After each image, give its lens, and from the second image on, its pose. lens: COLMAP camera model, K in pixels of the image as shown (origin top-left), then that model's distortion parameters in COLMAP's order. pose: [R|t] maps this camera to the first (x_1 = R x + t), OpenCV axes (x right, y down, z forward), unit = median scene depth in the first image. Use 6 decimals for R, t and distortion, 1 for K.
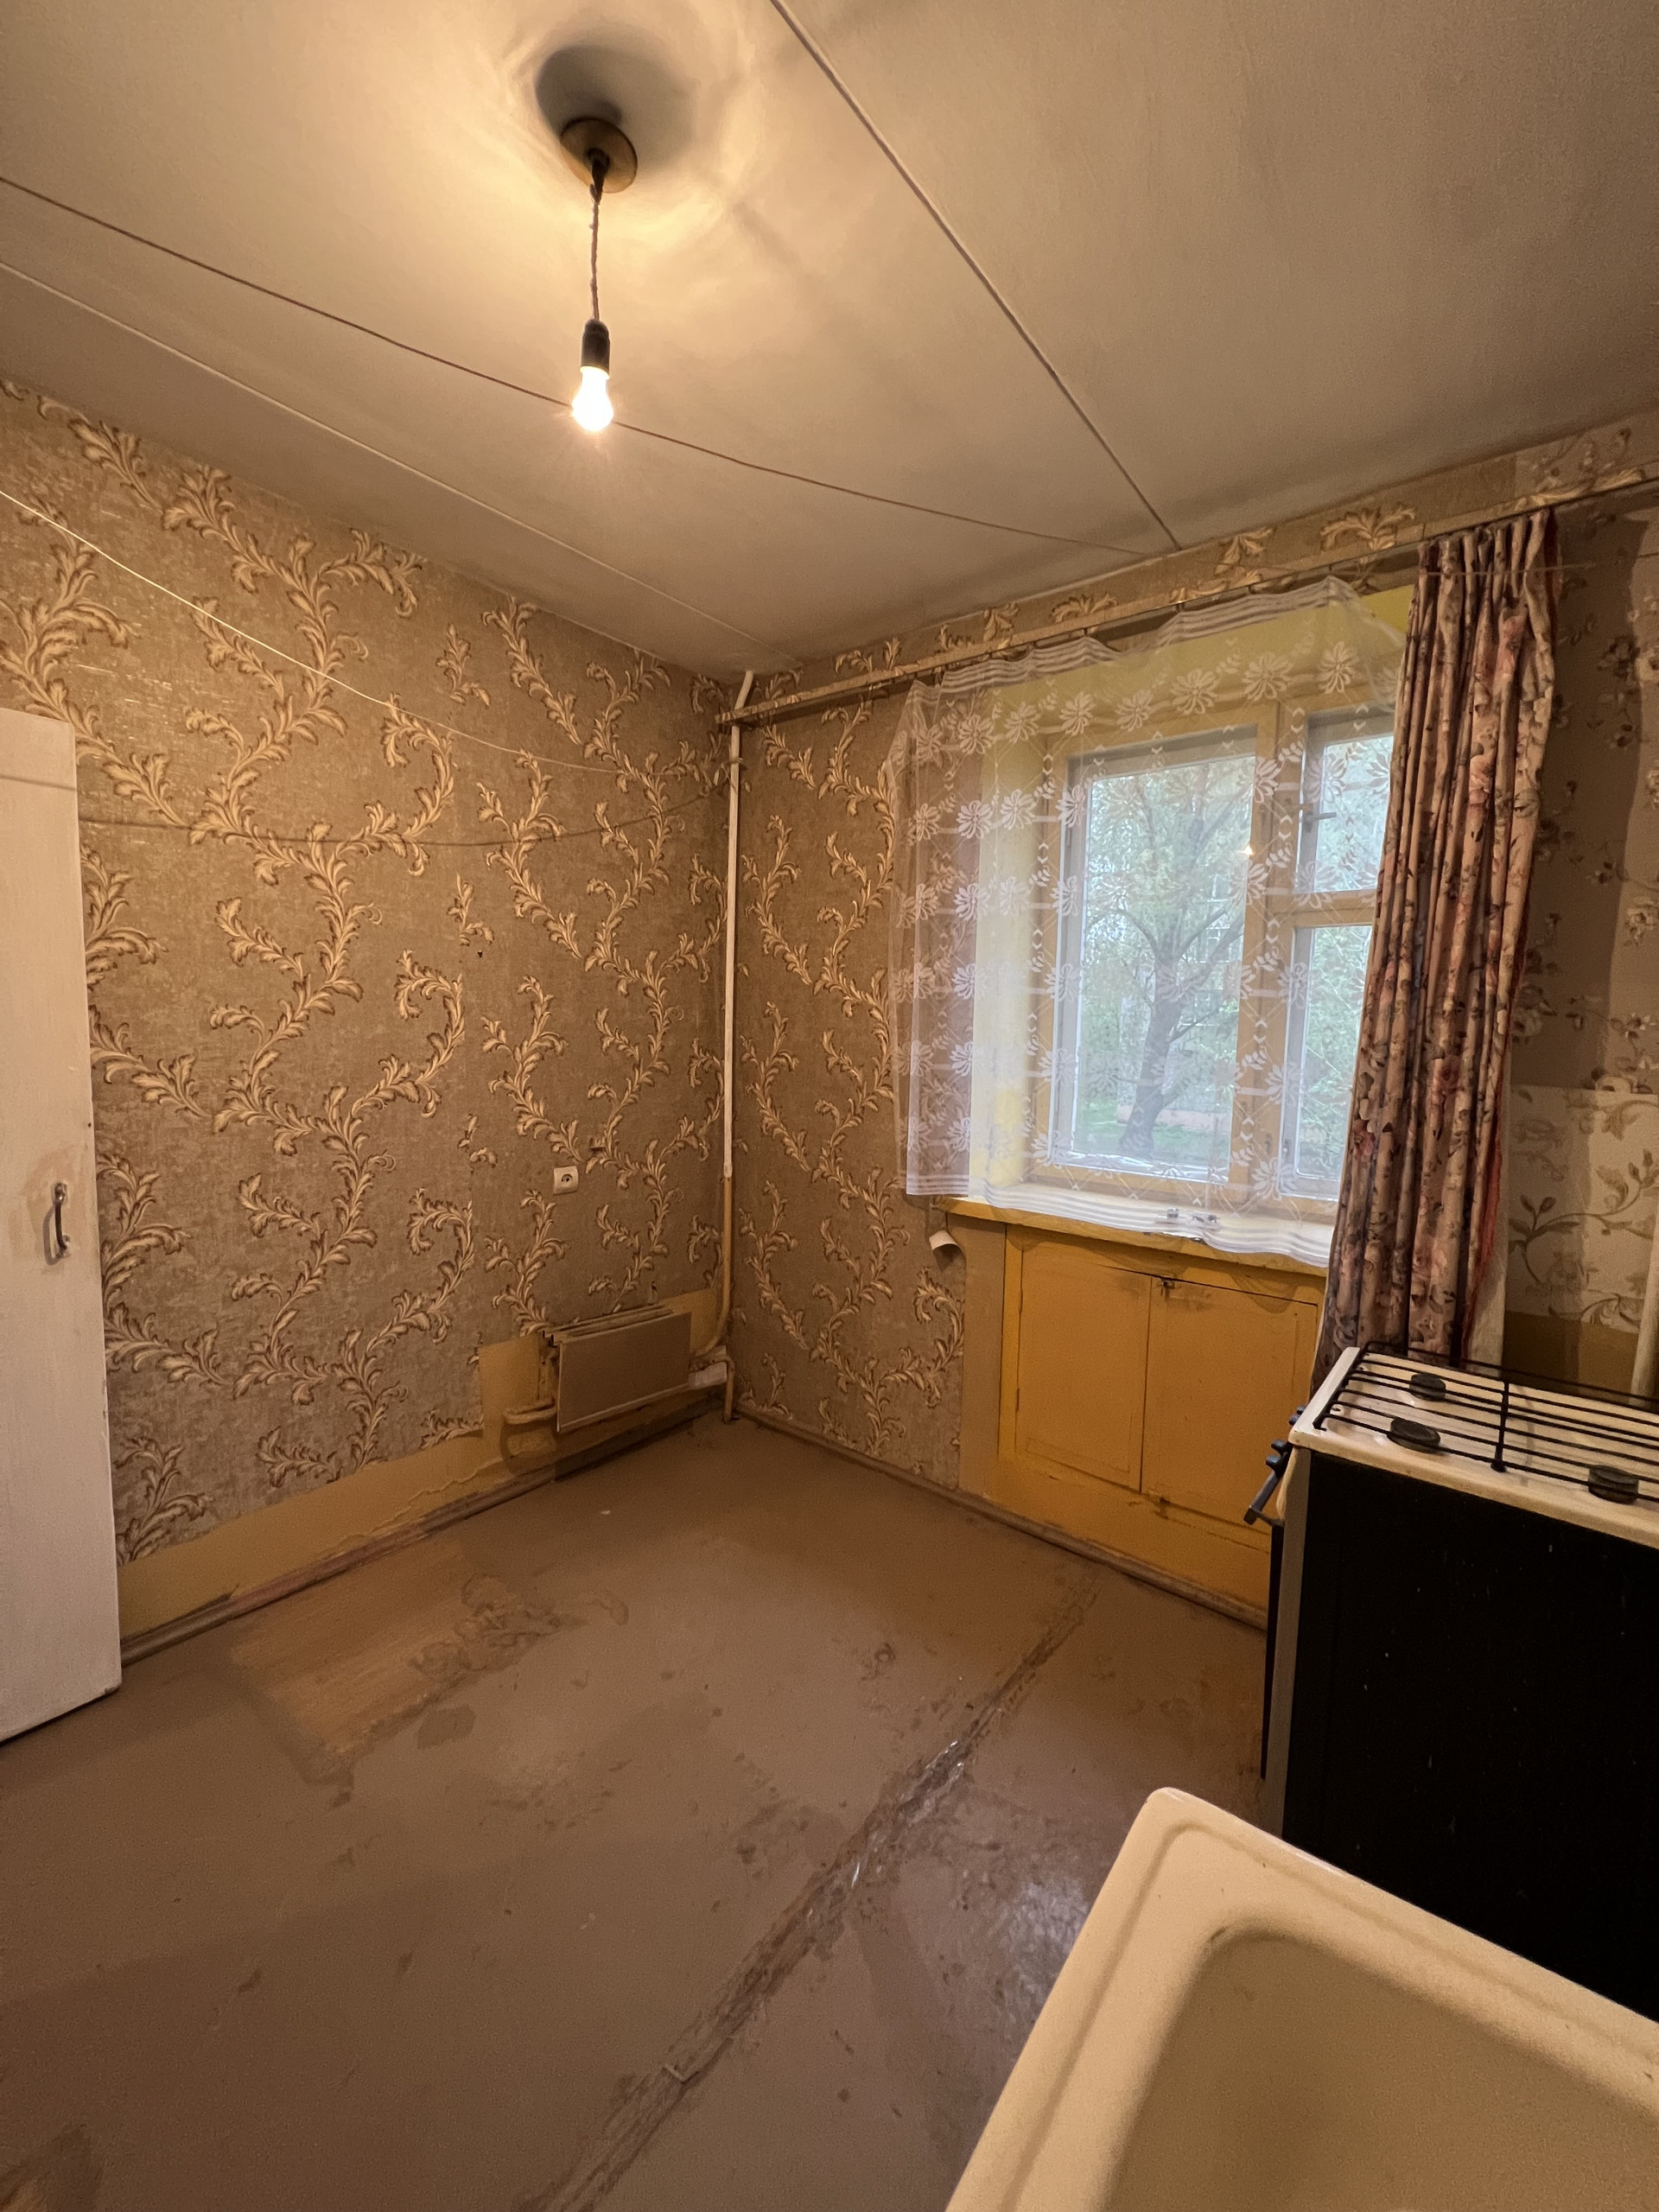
lens RADIAL K [[880.2, 0, 824.1], [0, 880.2, 1105.1], [0, 0, 1]] dist [-0.002810, 0.000112]
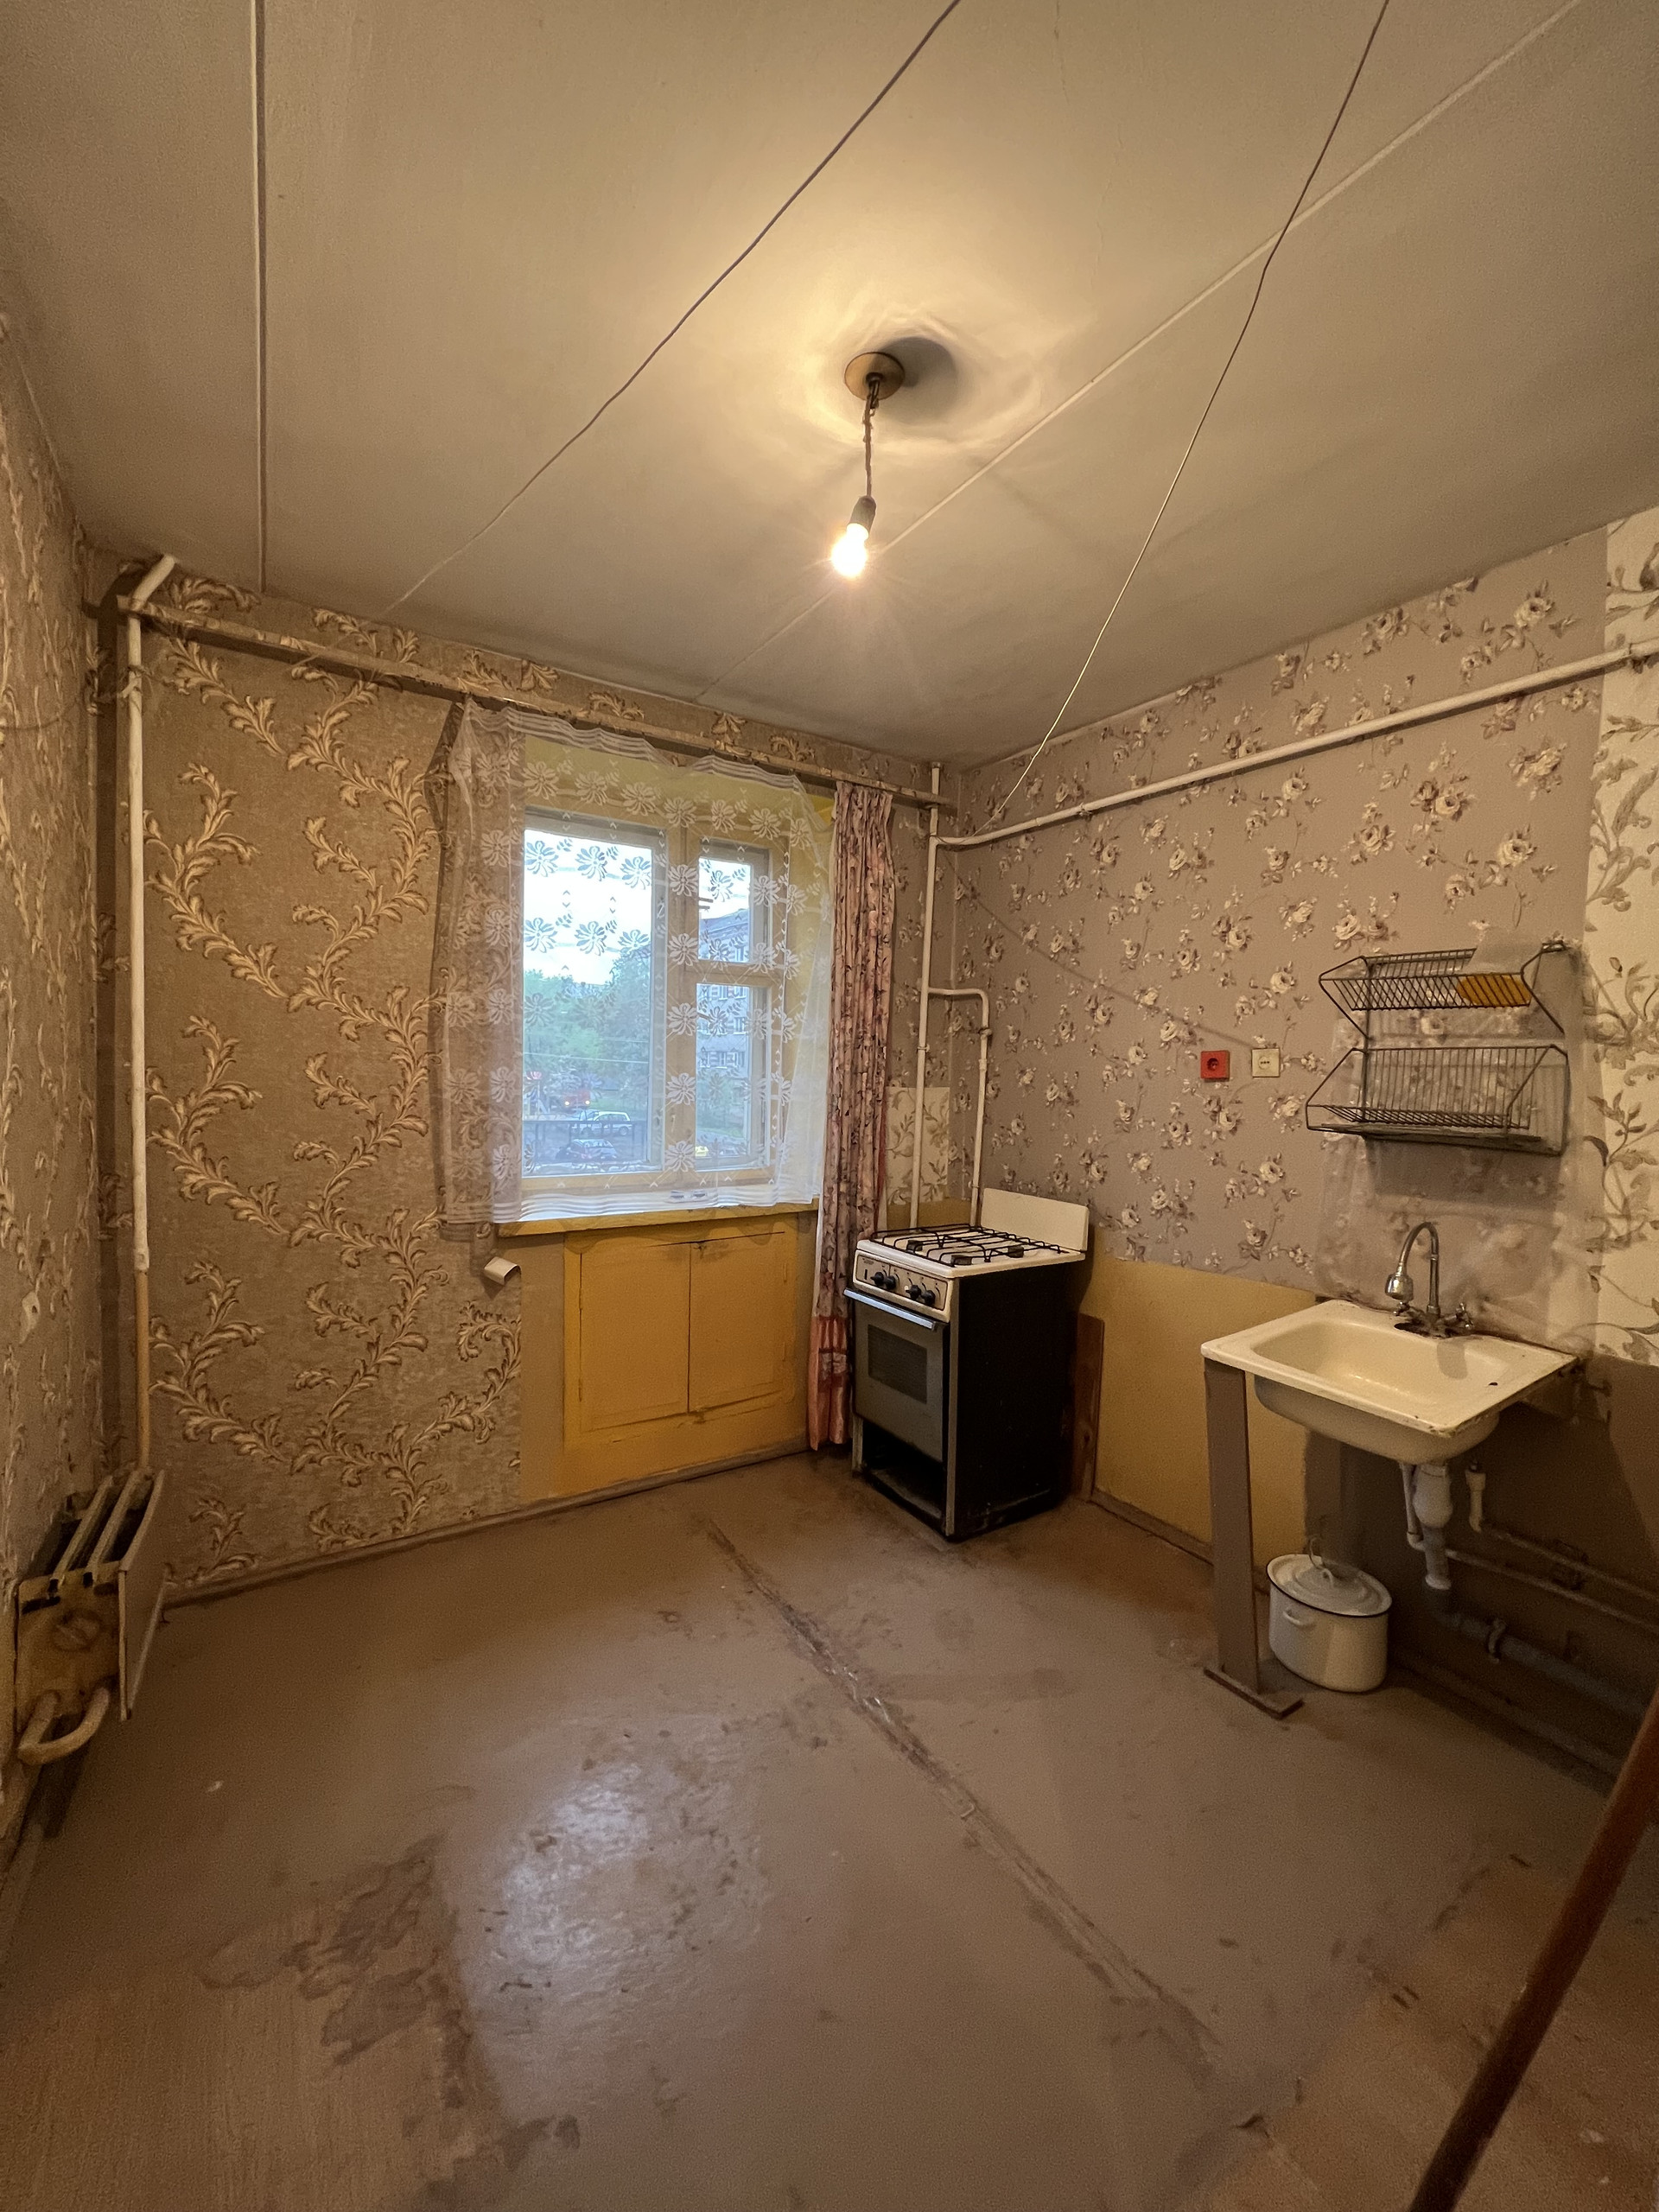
lens RADIAL K [[885.7, 0, 825.0], [0, 885.7, 1106.5], [0, 0, 1]] dist [-0.002145, 0.000391]
pose [[0.329557, -0.062844, 0.942042, -0.702307], [0.072265, 0.996534, 0.041198, -0.042978], [-0.941366, 0.054500, 0.332956, 0.319297]]
